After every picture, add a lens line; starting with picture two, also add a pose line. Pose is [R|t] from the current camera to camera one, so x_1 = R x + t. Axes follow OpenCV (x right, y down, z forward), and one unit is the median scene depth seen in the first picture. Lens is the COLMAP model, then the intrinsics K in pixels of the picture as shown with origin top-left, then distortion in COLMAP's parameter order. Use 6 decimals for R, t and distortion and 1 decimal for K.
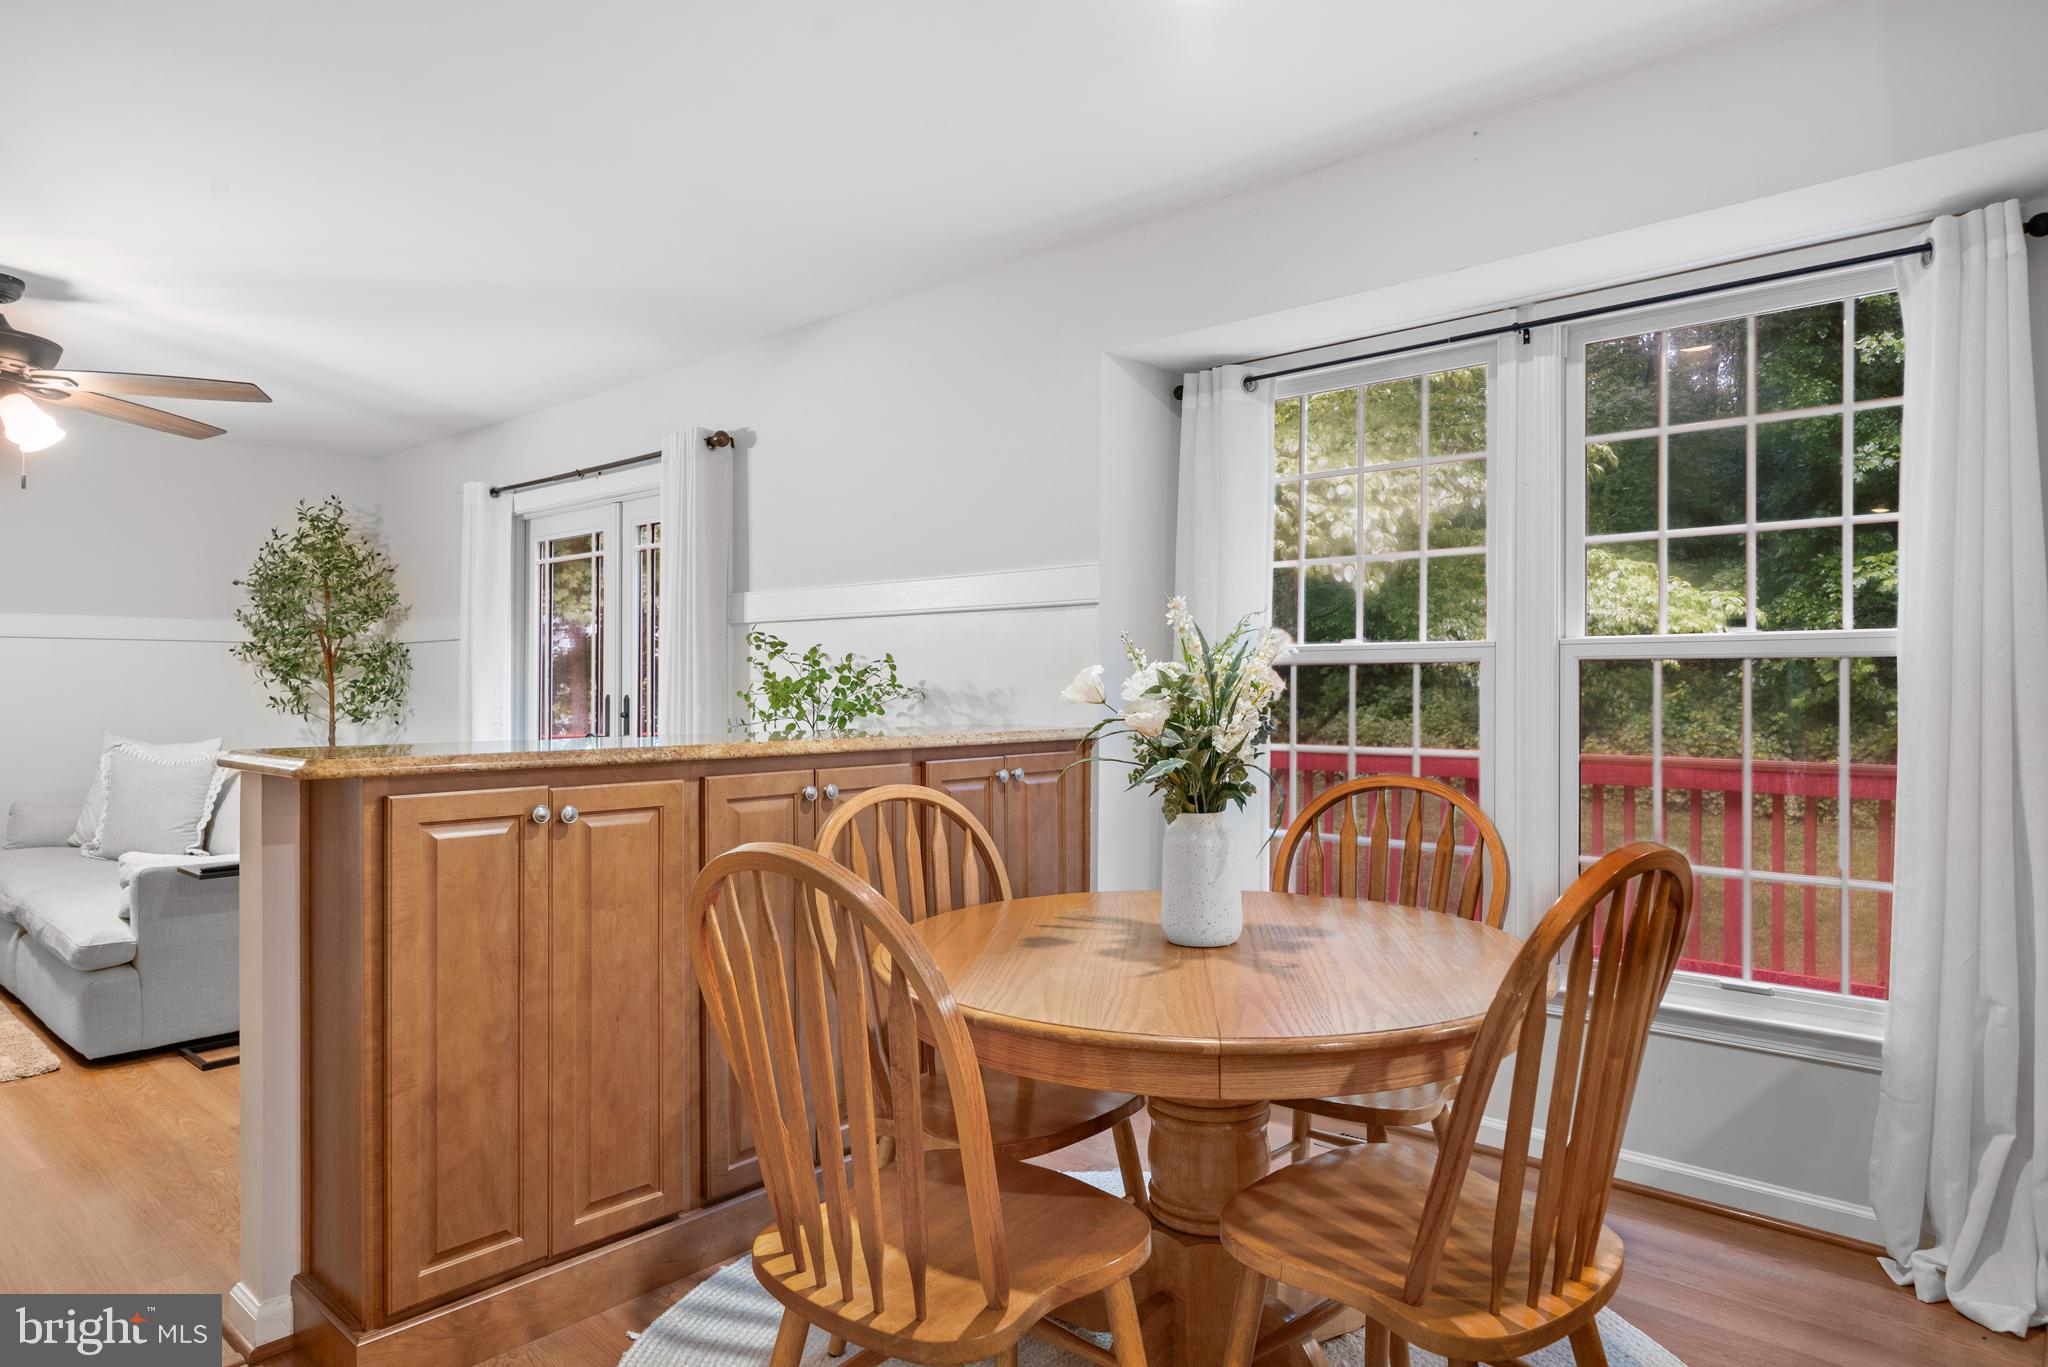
lens RADIAL K [[1201.7, 0, 1029.9], [0, 1201.7, 694.4], [0, 0, 1]] dist [-0.004002, 0.001646]
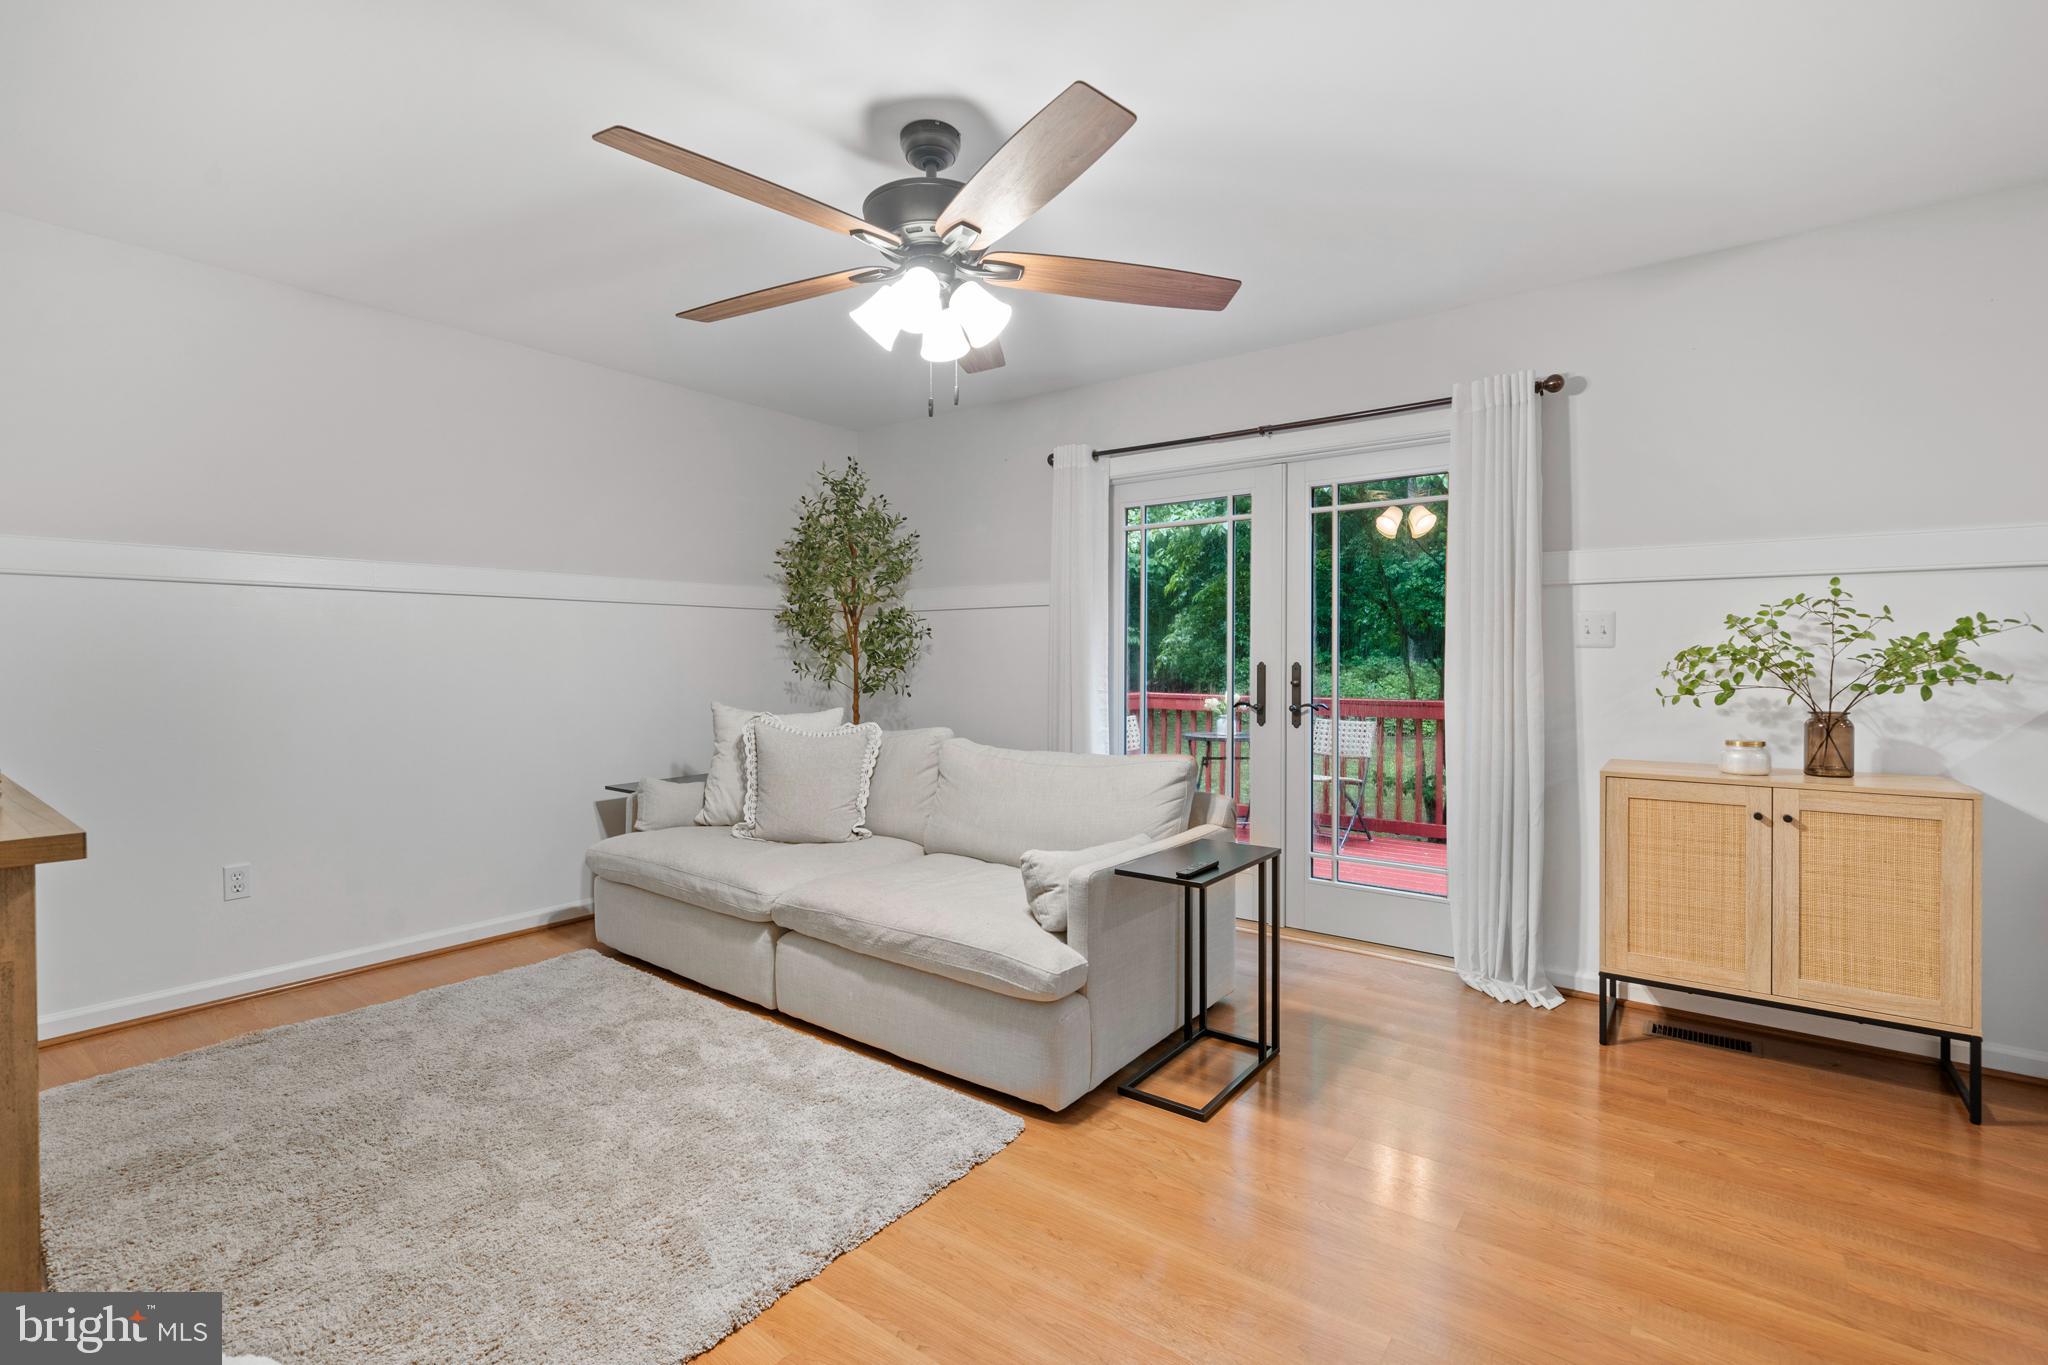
lens RADIAL K [[915.8, 0, 1022.1], [0, 915.8, 670.8], [0, 0, 1]] dist [0.001077, -0.000937]
pose [[0.996752, -0.001359, 0.080524, -0.864824], [0.000508, 0.999944, 0.010580, 0.000075], [-0.080534, -0.010505, 0.996697, 0.394664]]
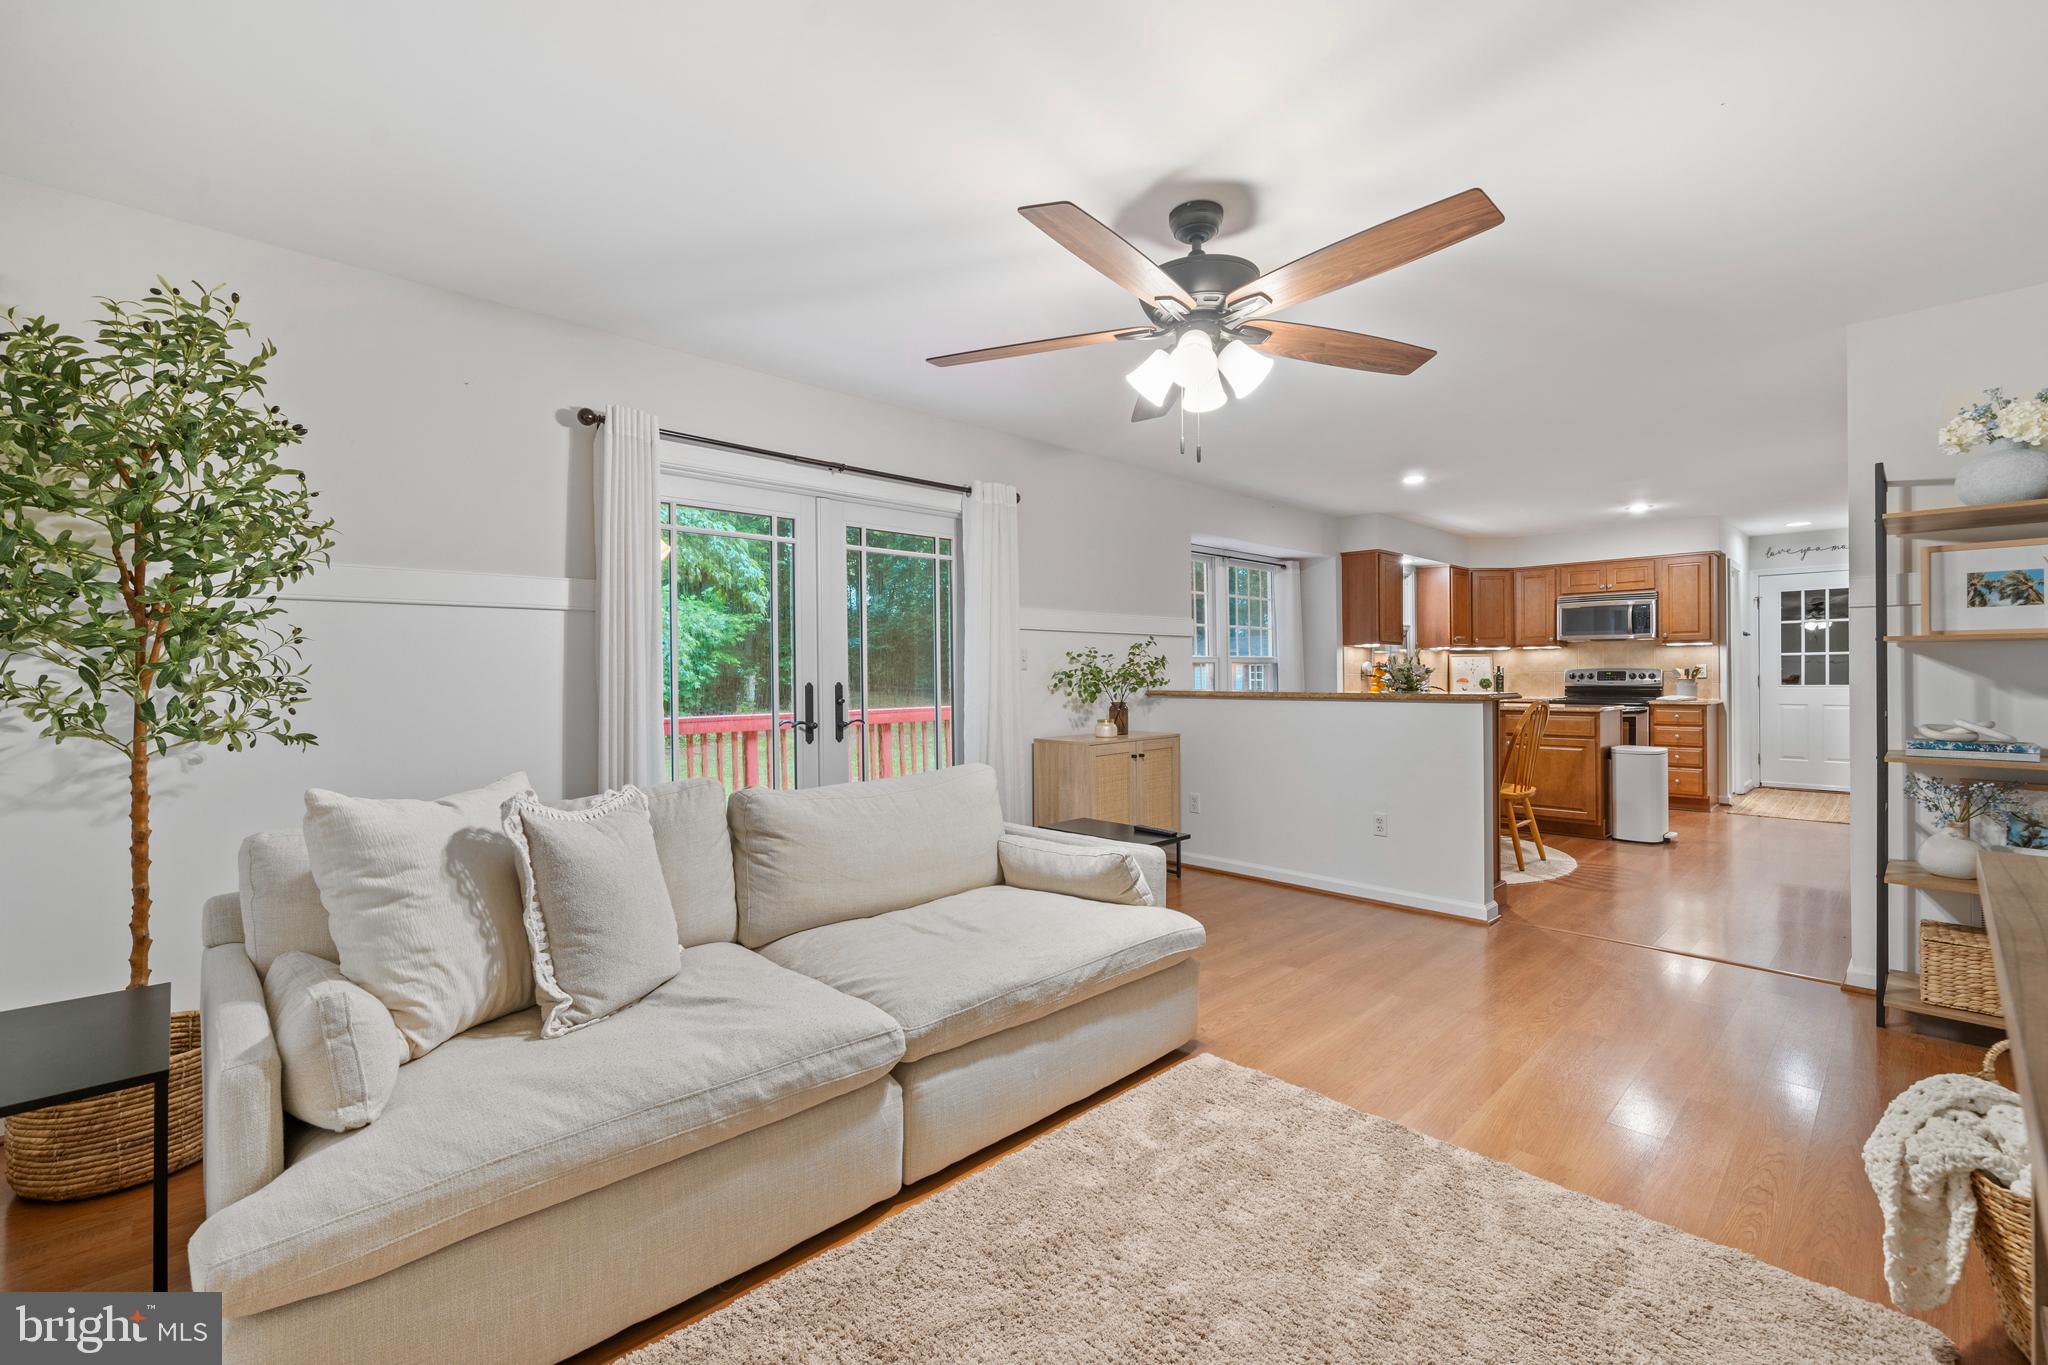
lens RADIAL K [[867.8, 0, 1027.4], [0, 867.8, 679.6], [0, 0, 1]] dist [0.000590, -0.000060]
pose [[0.075626, -0.008968, 0.997096, -1.522852], [0.013280, 0.999880, 0.007986, -0.007033], [-0.997048, 0.012638, 0.075736, 1.078453]]
